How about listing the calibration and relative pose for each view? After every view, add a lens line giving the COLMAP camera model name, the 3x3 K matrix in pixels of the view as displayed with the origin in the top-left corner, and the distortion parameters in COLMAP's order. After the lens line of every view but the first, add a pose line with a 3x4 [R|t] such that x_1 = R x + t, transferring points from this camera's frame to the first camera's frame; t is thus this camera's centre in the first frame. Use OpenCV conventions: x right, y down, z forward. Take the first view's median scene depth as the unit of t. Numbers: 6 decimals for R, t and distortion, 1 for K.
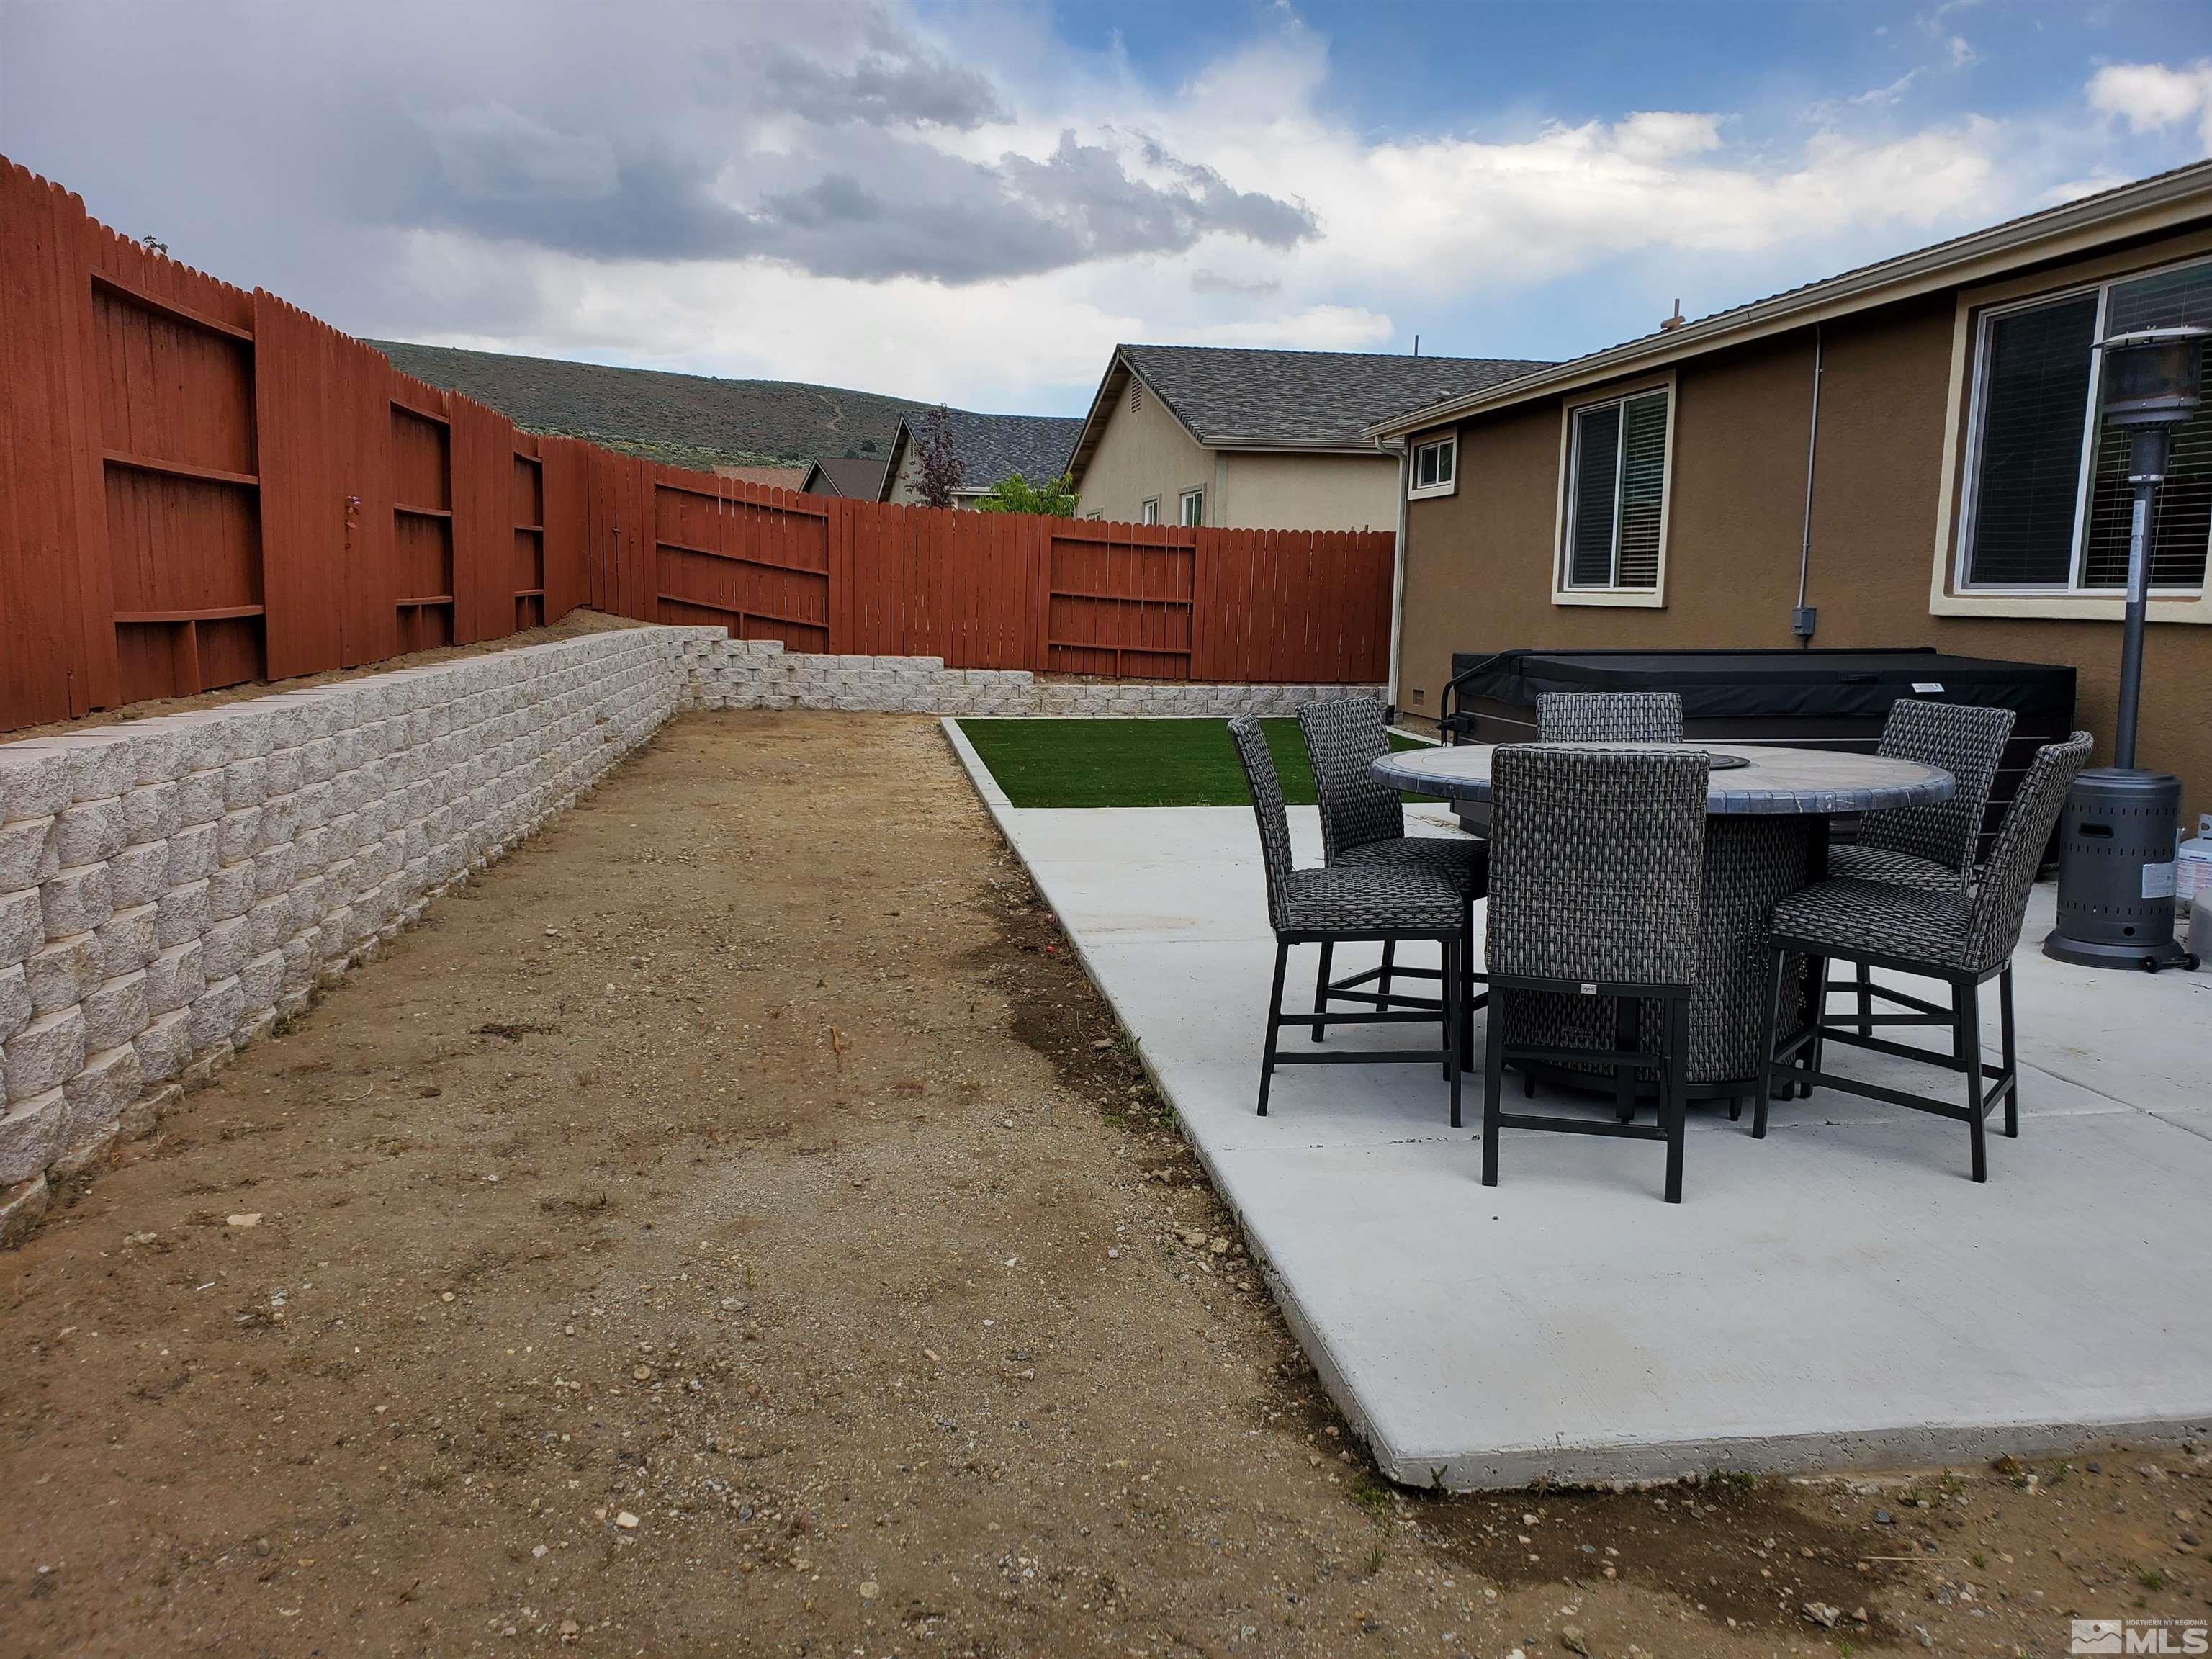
lens RADIAL K [[1691.5, 0, 1080.2], [0, 1691.5, 818.4], [0, 0, 1]] dist [0.164653, -0.341613]
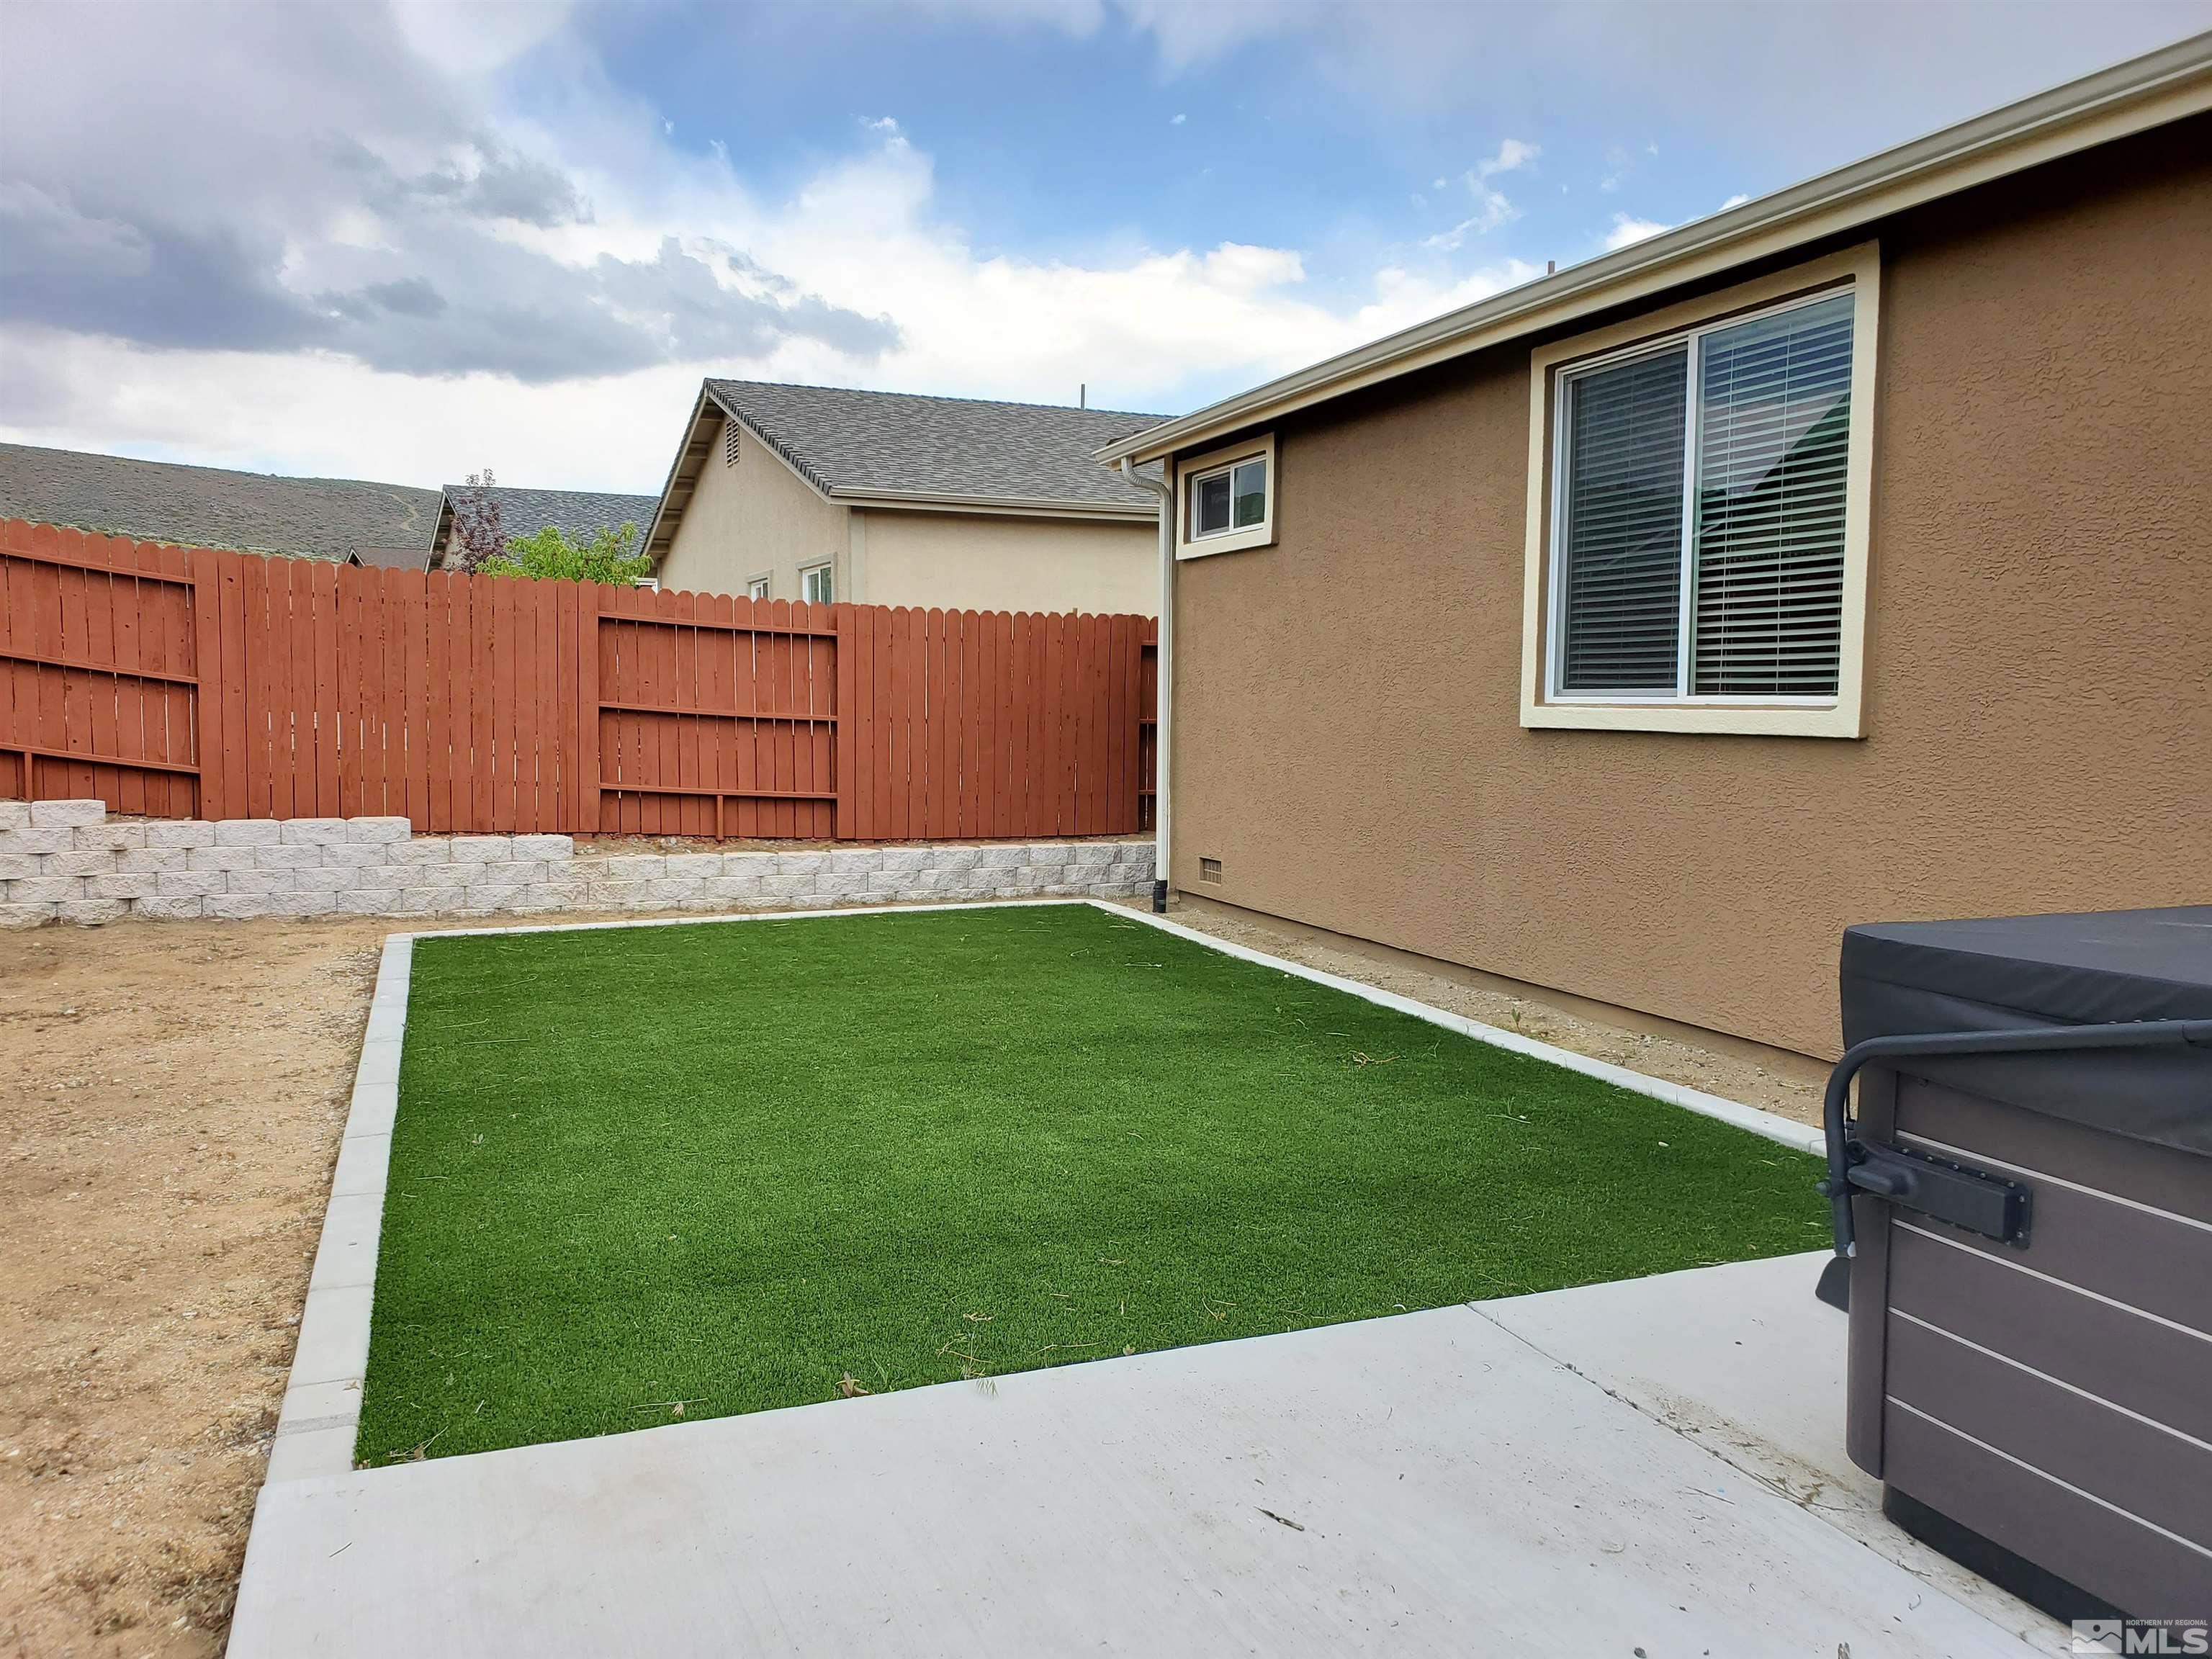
lens RADIAL K [[1708.5, 0, 1123.8], [0, 1708.5, 839.9], [0, 0, 1]] dist [0.104393, -0.198060]
pose [[0.968642, -0.033829, 0.246148, 0.010782], [0.045374, 0.998113, -0.041379, -0.050835], [-0.244283, 0.051250, 0.968349, 0.354447]]
